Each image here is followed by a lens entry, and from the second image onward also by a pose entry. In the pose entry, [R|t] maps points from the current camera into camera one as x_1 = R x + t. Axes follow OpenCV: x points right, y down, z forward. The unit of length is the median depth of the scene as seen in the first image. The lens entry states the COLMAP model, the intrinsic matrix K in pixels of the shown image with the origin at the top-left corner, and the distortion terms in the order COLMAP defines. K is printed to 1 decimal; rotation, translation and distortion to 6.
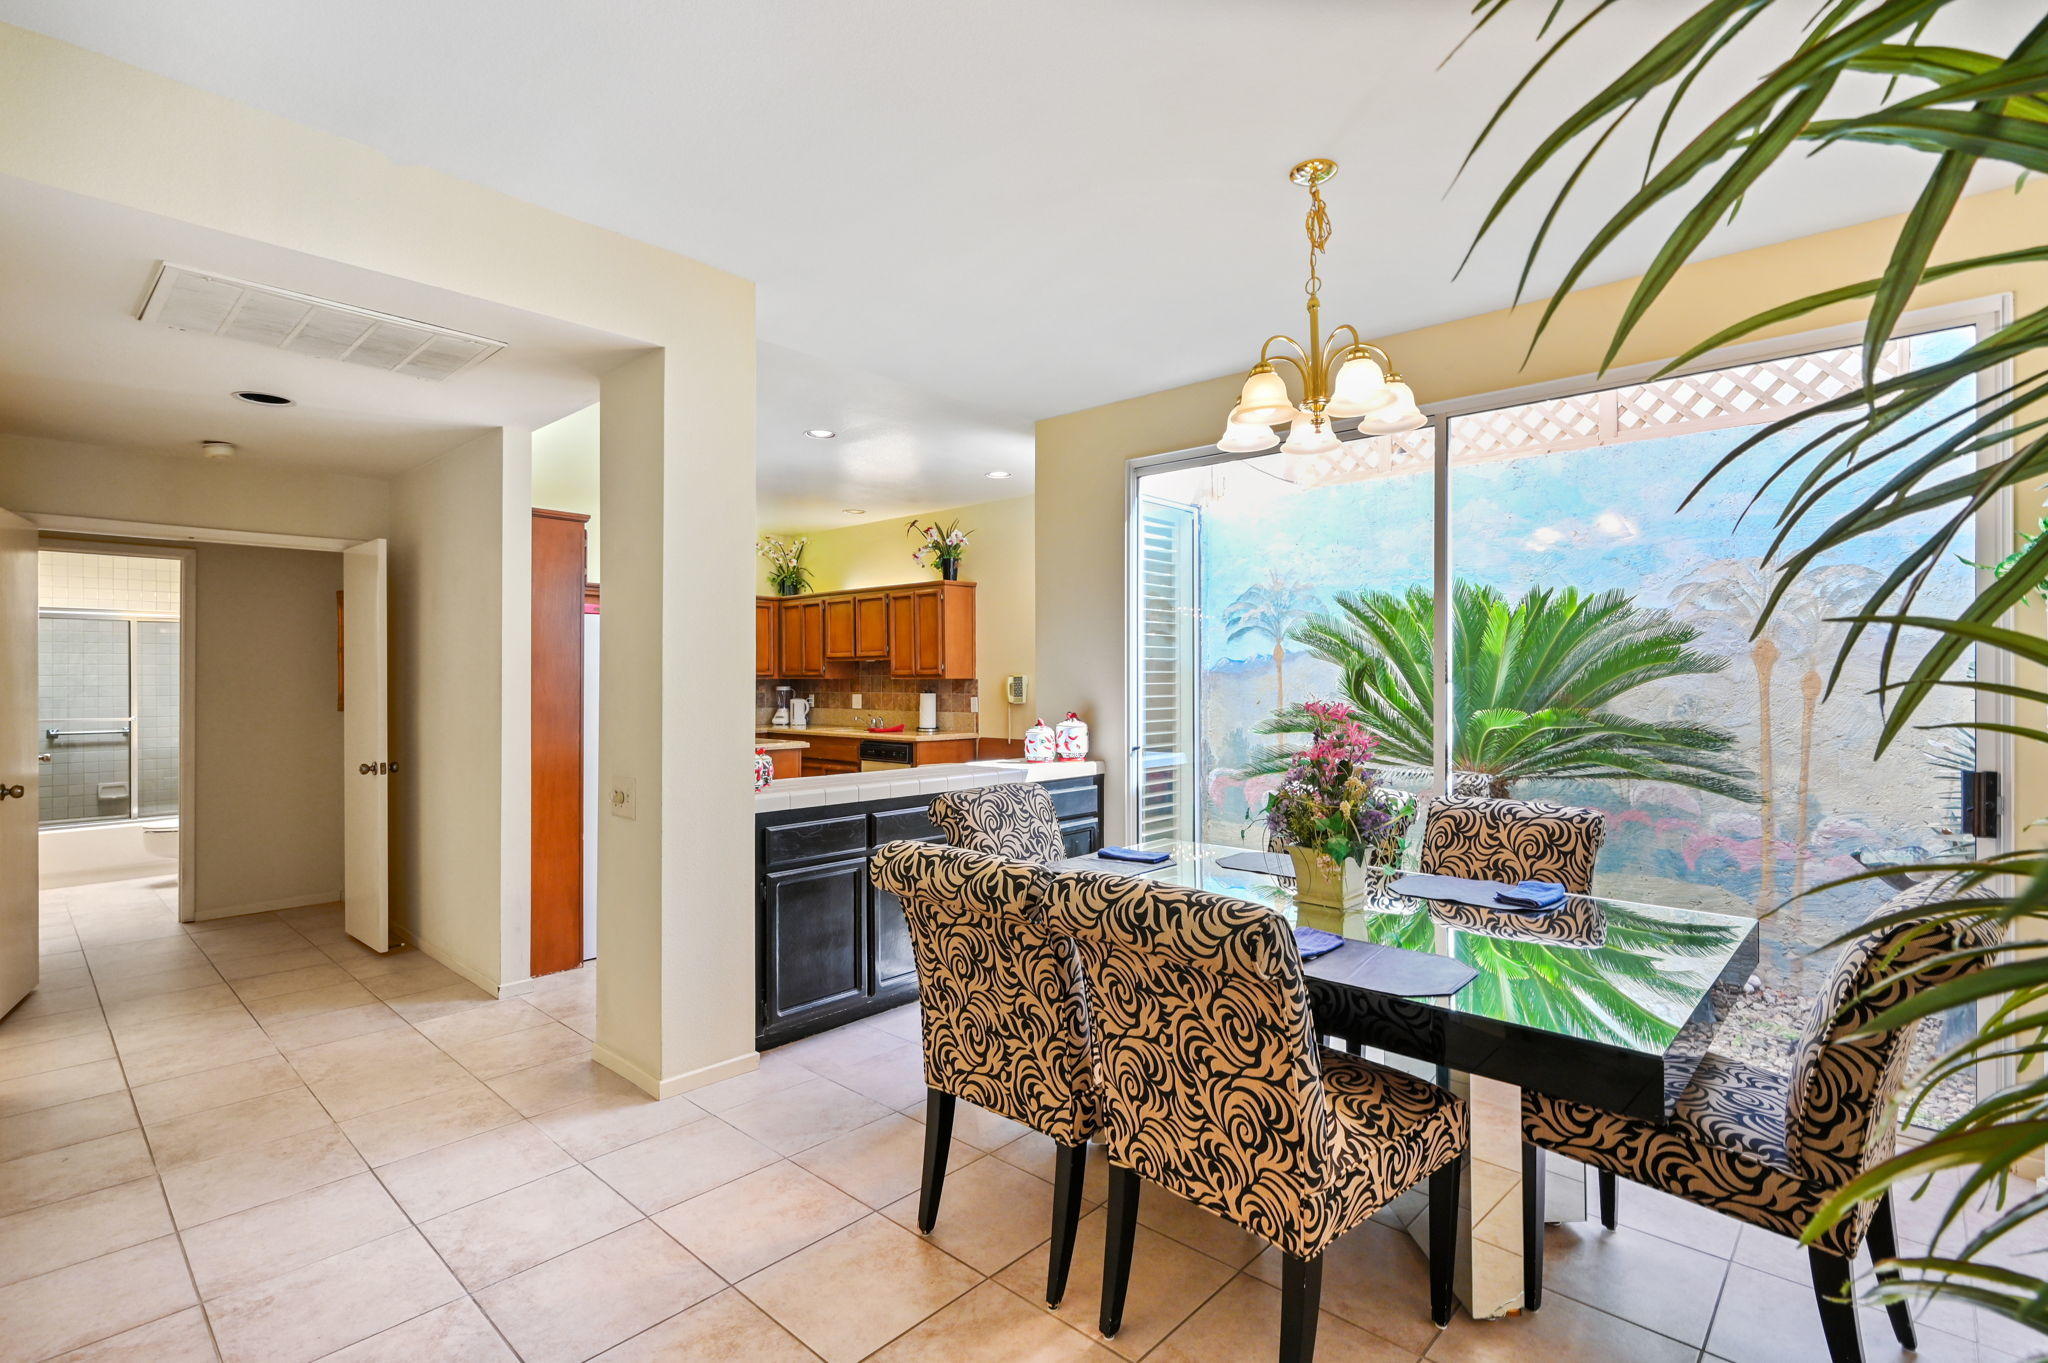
lens RADIAL K [[946.3, 0, 1024.0], [0, 946.3, 681.5], [0, 0, 1]] dist [-0.000205, 0.001183]
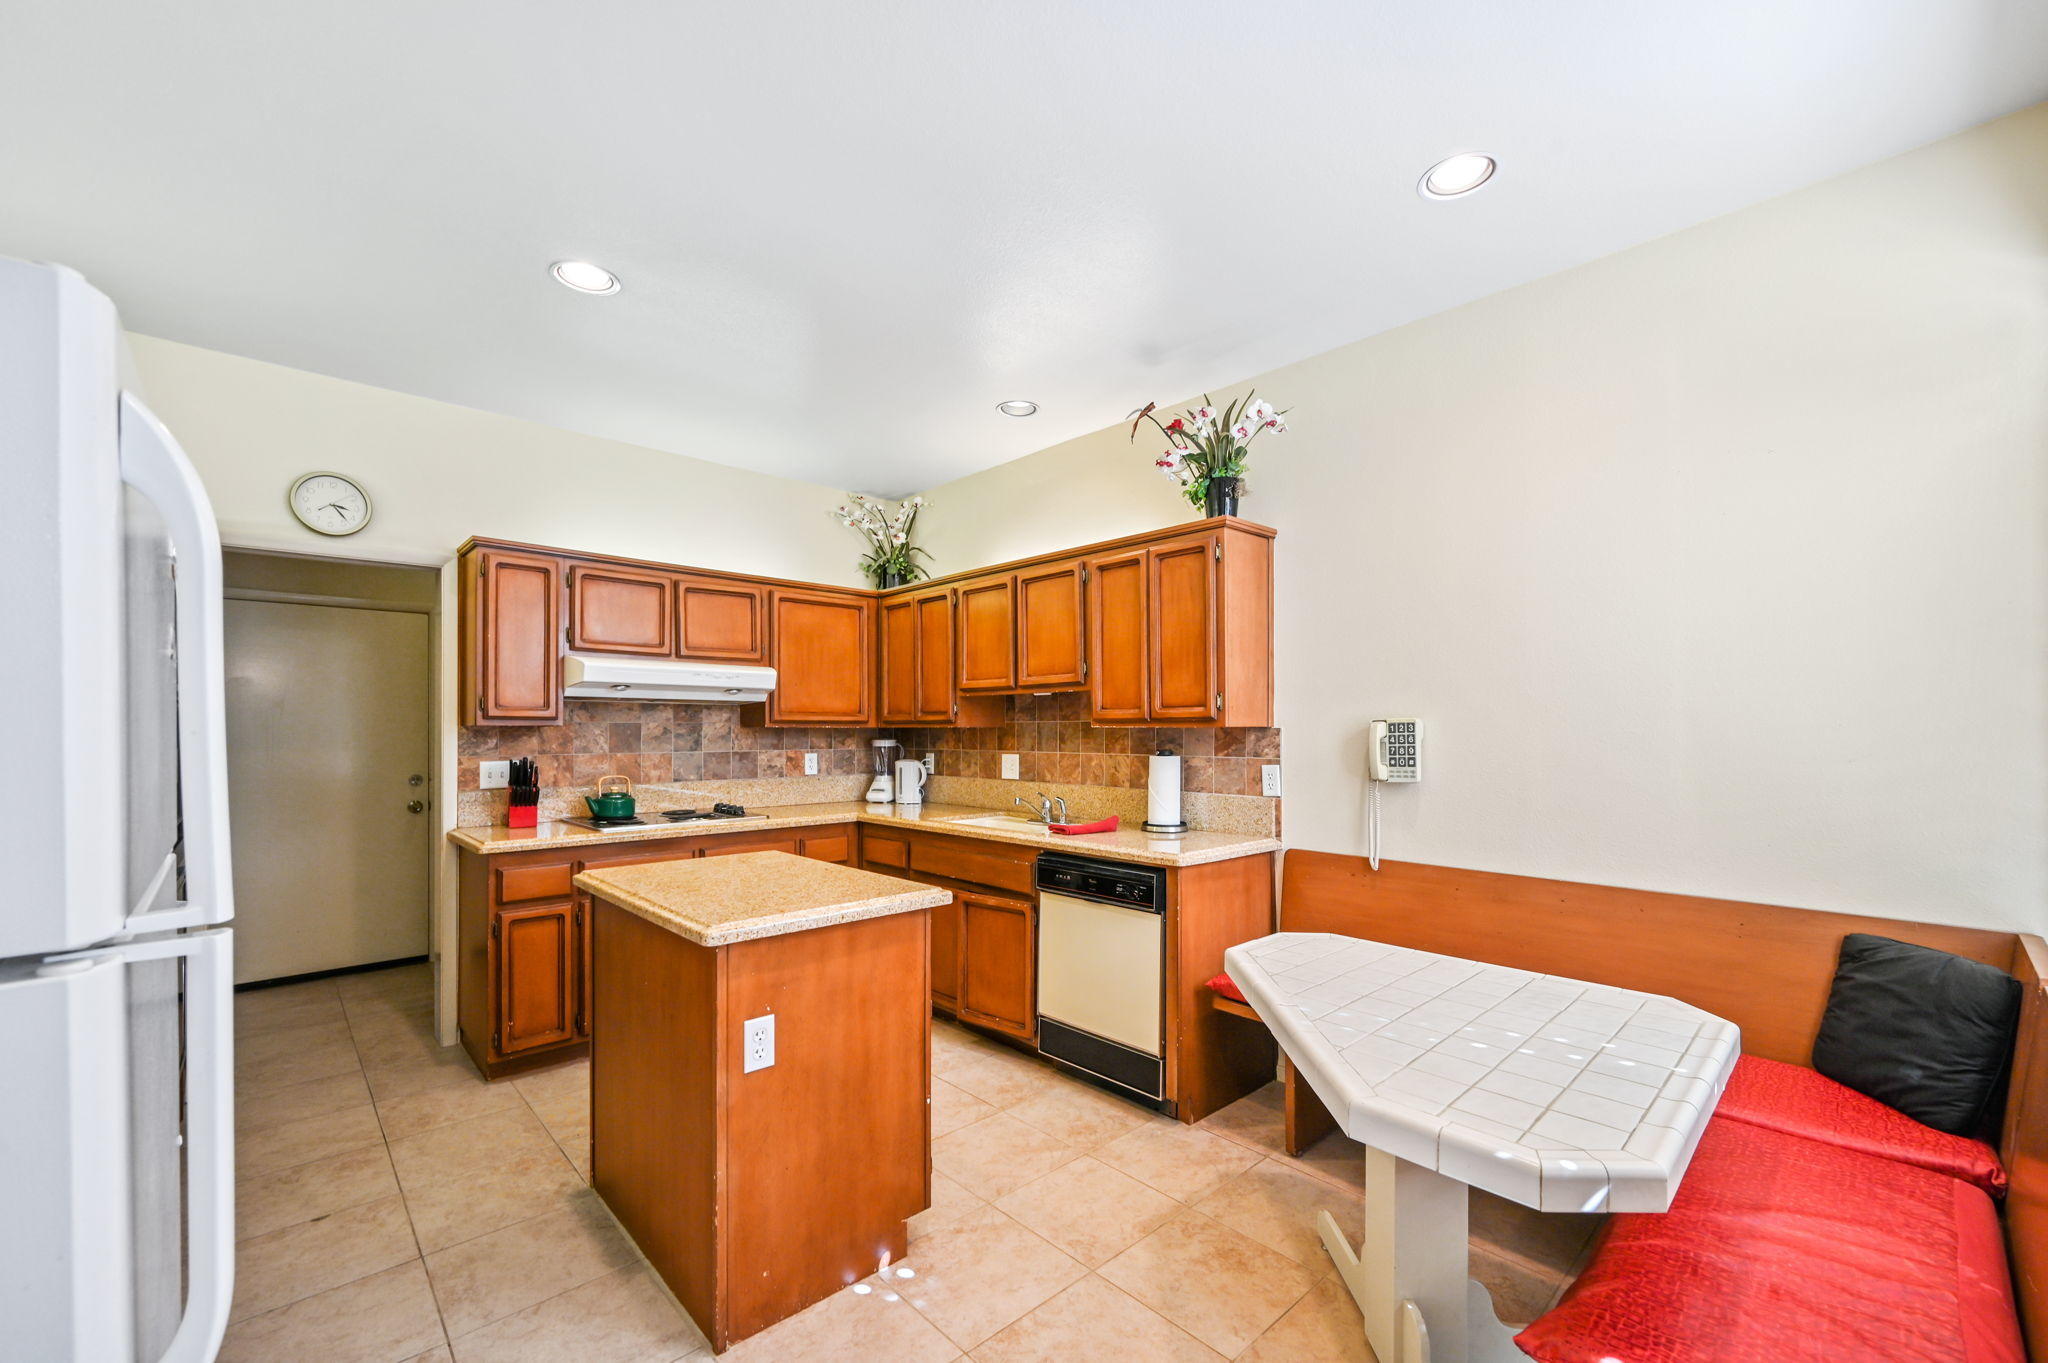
lens RADIAL K [[832.1, 0, 1036.0], [0, 832.1, 728.2], [0, 0, 1]] dist [0.001252, 0.000103]
pose [[0.997704, 0.001174, -0.067711, -0.140484], [-0.001437, 0.999992, -0.003831, -0.000357], [0.067706, 0.003919, 0.997698, 0.550245]]
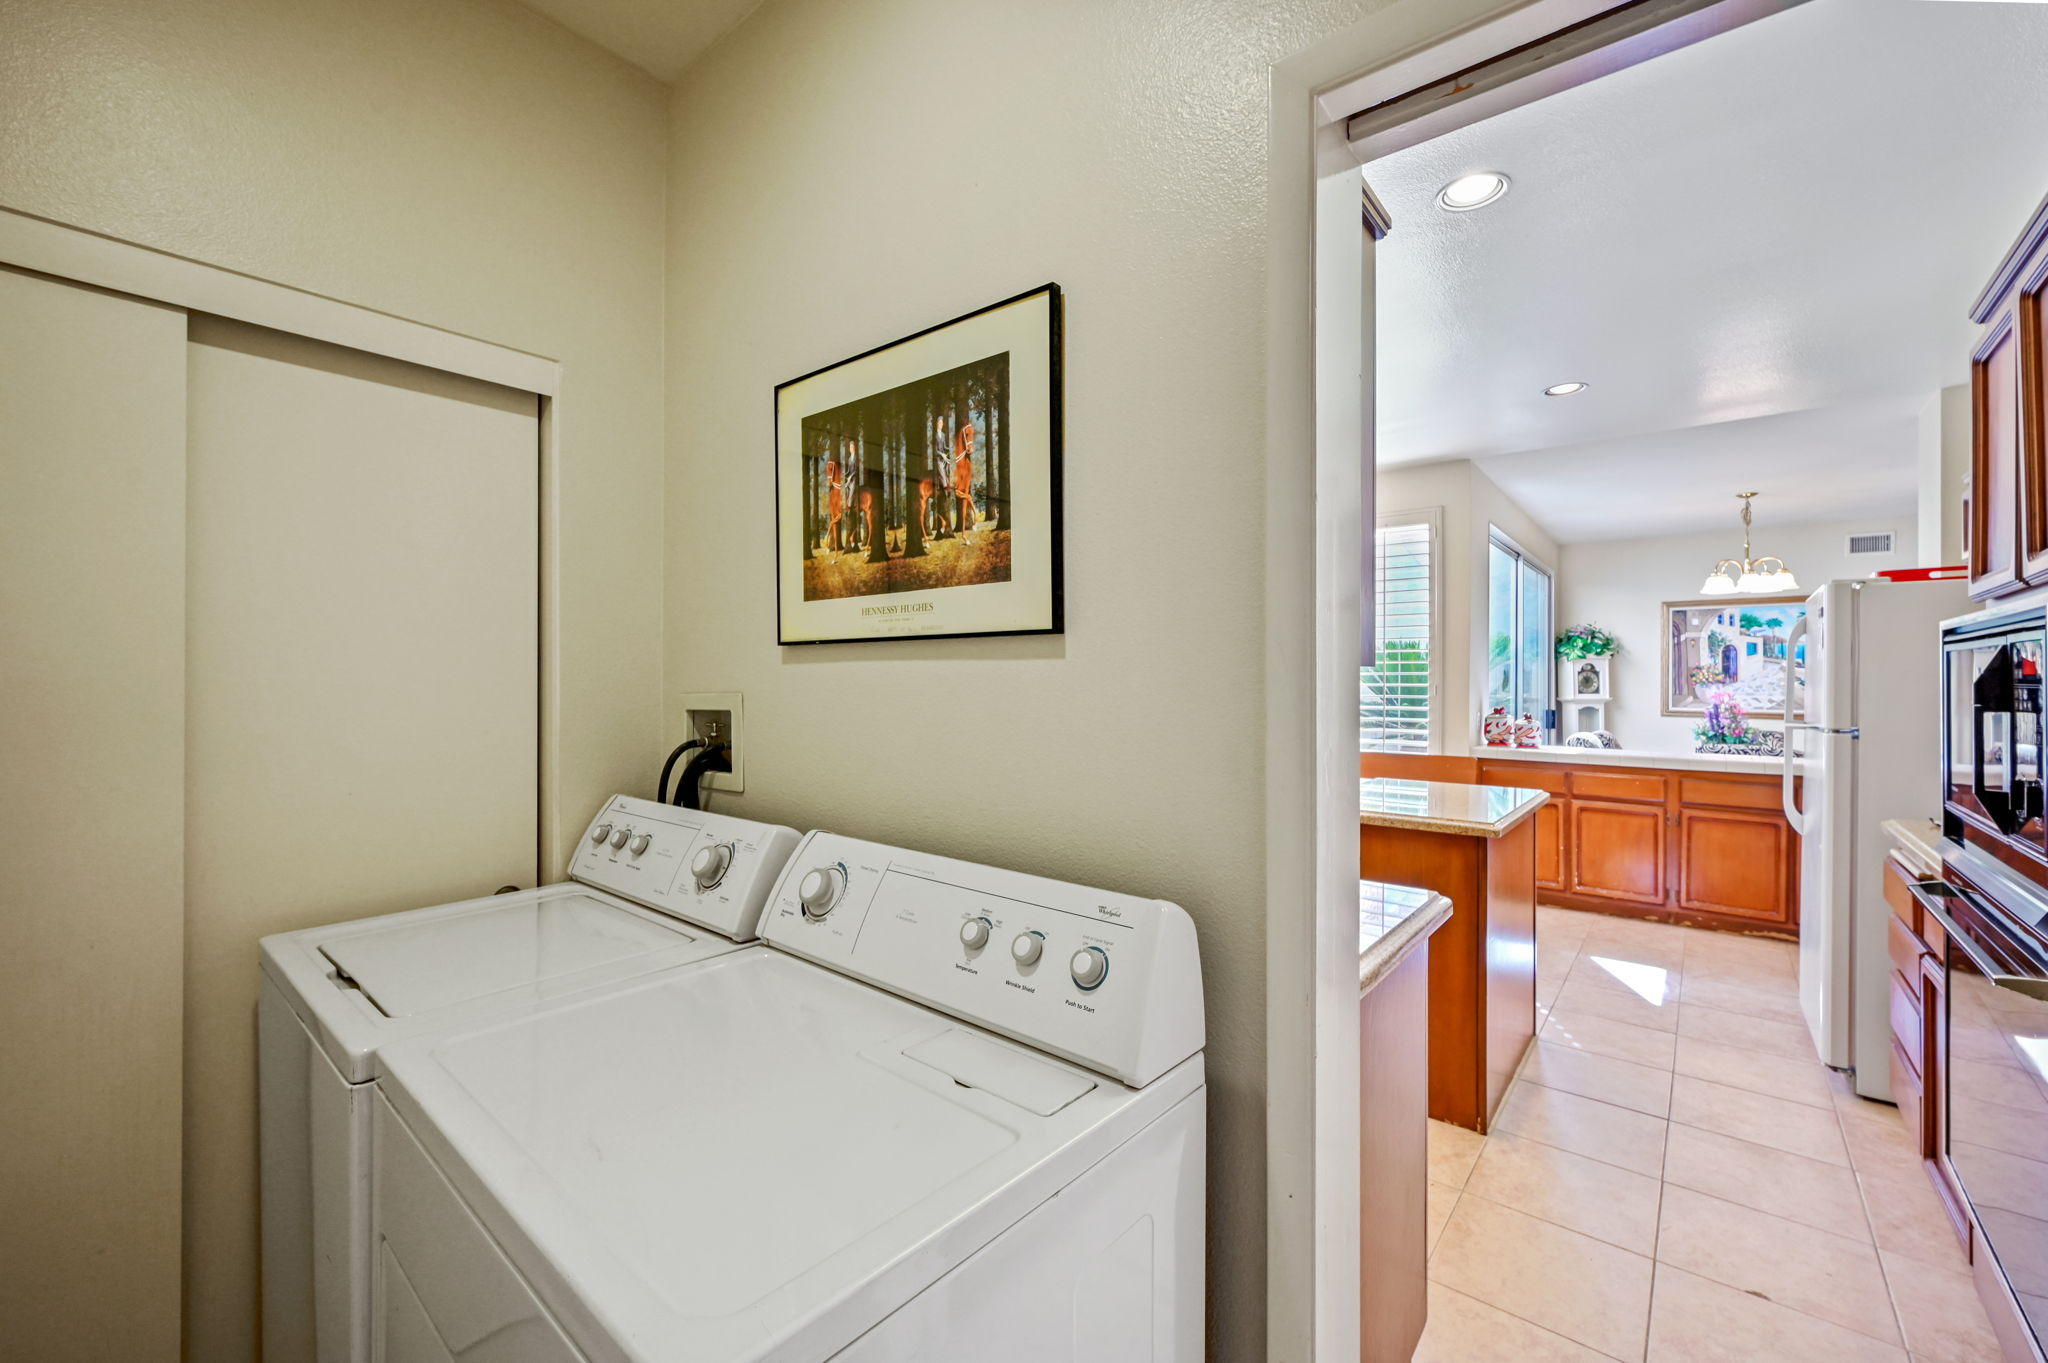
lens RADIAL K [[816.3, 0, 1024.0], [0, 816.3, 681.5], [0, 0, 1]] dist [0.000320, 0.000034]
pose [[-0.046104, 0.001118, 0.998936, -0.640594], [-0.000417, 0.999999, -0.001138, 0.000434], [-0.998937, -0.000469, -0.046104, 1.053125]]
